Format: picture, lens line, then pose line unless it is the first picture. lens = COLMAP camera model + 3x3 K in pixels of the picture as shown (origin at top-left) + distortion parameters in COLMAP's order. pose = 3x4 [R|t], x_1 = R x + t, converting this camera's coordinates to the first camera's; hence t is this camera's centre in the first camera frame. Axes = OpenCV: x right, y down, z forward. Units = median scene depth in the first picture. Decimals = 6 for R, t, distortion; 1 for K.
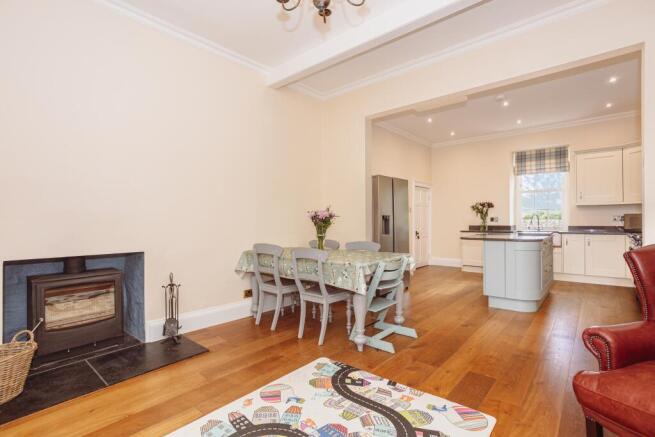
lens RADIAL K [[314.8, 0, 329.5], [0, 314.8, 221.1], [0, 0, 1]] dist [-0.003983, 0.001151]
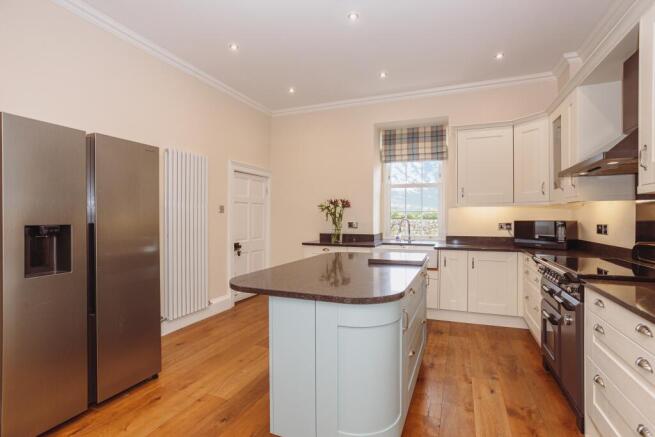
lens RADIAL K [[314.8, 0, 326.7], [0, 314.8, 217.2], [0, 0, 1]] dist [-0.003983, 0.001151]
pose [[0.955848, 0.006565, 0.293788, 0.277049], [-0.005313, 0.999973, -0.005060, -0.018686], [-0.293813, 0.003276, 0.955857, 0.377524]]
